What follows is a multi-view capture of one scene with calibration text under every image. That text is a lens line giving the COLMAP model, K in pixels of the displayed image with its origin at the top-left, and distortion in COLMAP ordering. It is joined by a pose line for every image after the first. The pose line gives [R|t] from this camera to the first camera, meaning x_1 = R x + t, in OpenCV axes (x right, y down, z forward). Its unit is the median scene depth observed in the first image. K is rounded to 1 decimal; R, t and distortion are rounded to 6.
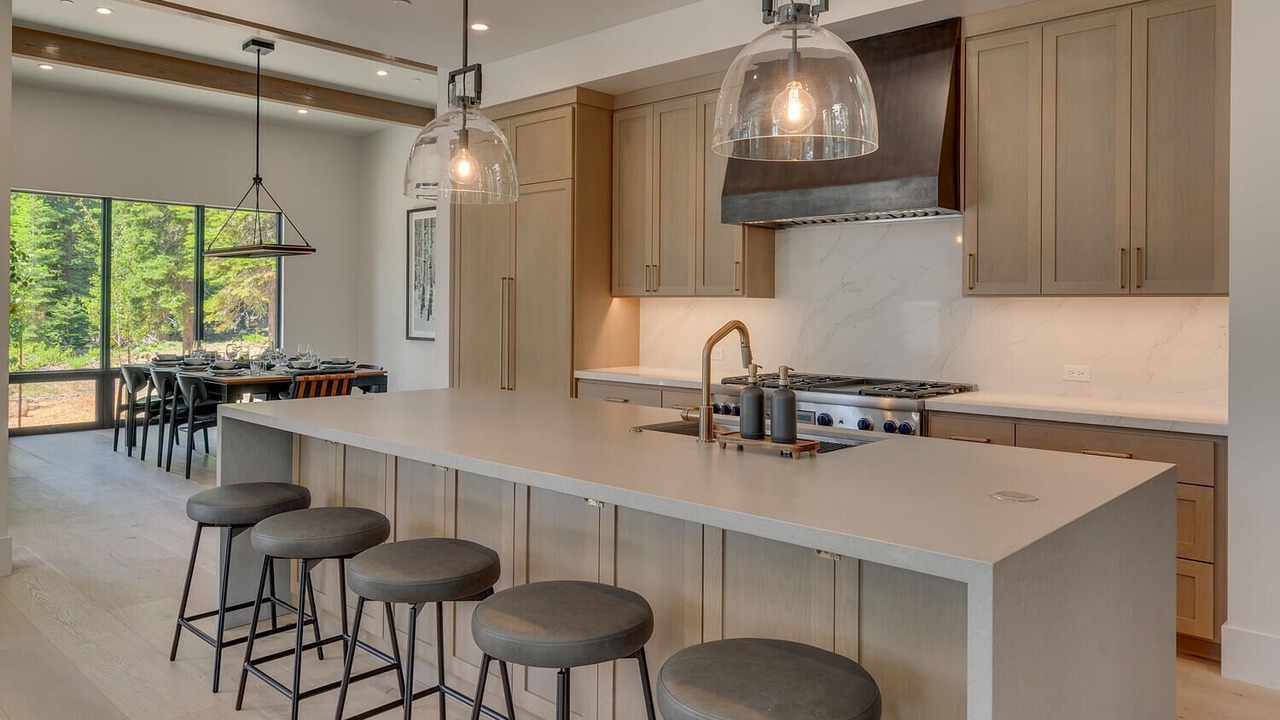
lens RADIAL K [[875.1, 0, 636.4], [0, 875.1, 305.4], [0, 0, 1]] dist [-0.002164, 0.002626]
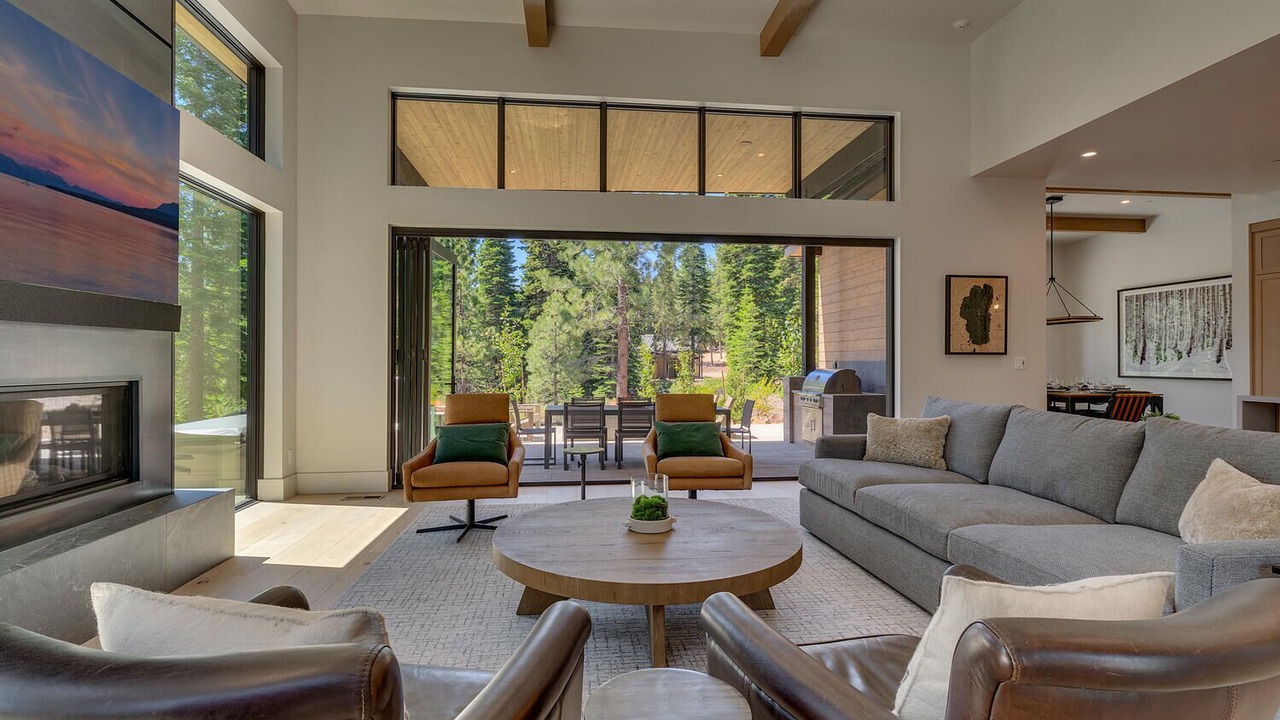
lens RADIAL K [[620.5, 0, 638.6], [0, 620.5, 359.6], [0, 0, 1]] dist [0.001379, 0.001155]
pose [[0.773220, -0.014502, -0.633972, -0.429135], [0.009357, 0.999891, -0.011460, 0.025689], [0.634069, 0.002929, 0.773271, -0.625995]]
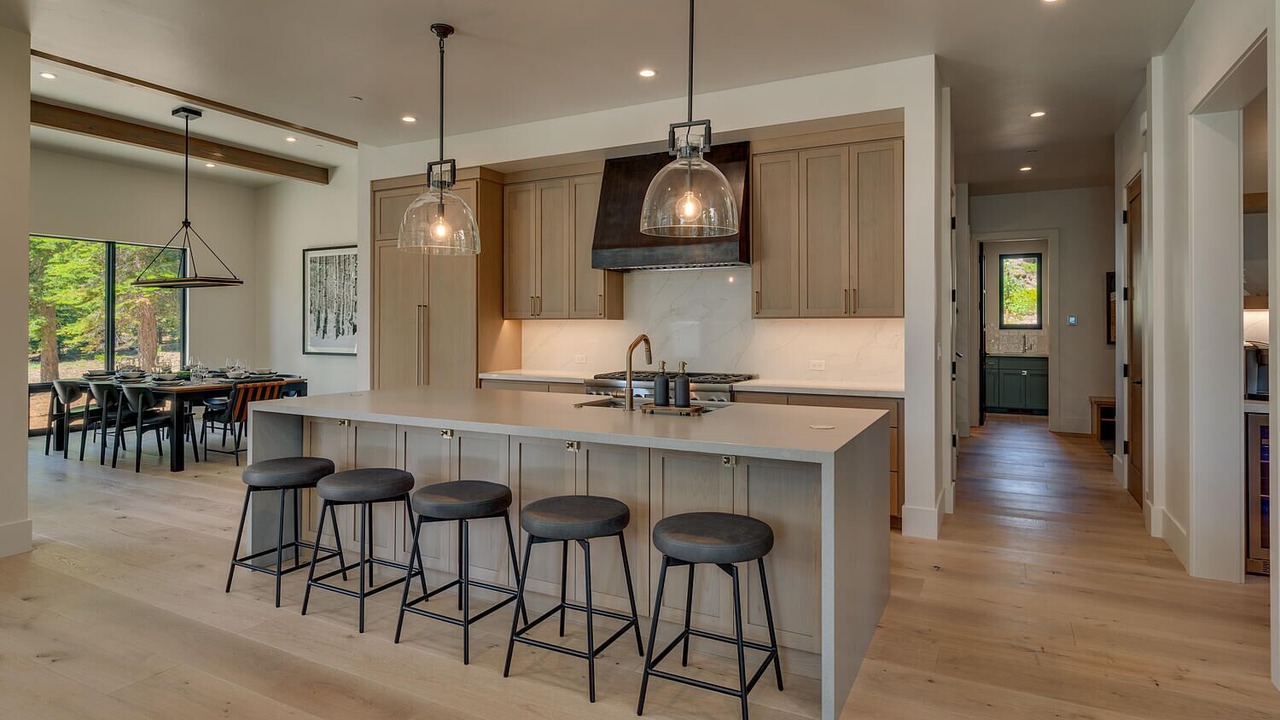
lens RADIAL K [[690.3, 0, 637.5], [0, 690.3, 322.2], [0, 0, 1]] dist [-0.004198, -0.003085]
pose [[0.964575, -0.005572, 0.263750, -0.123160], [0.006437, 0.999976, -0.002414, -0.001462], [-0.263730, 0.004026, 0.964588, -0.116236]]
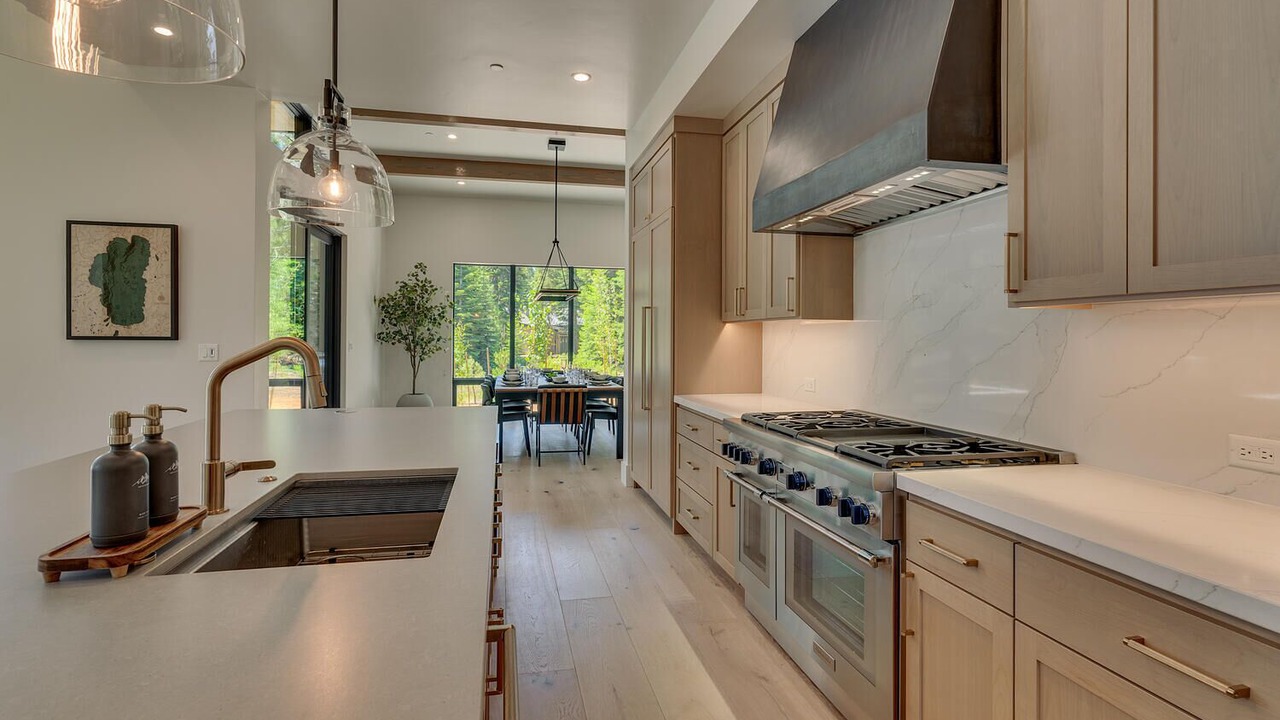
lens RADIAL K [[620.5, 0, 644.0], [0, 620.5, 341.6], [0, 0, 1]] dist [0.001379, 0.001155]
pose [[0.826589, 0.000396, -0.562807, 0.326945], [0.001975, 0.999992, 0.003605, 0.009827], [0.562803, -0.004092, 0.826581, 0.407313]]
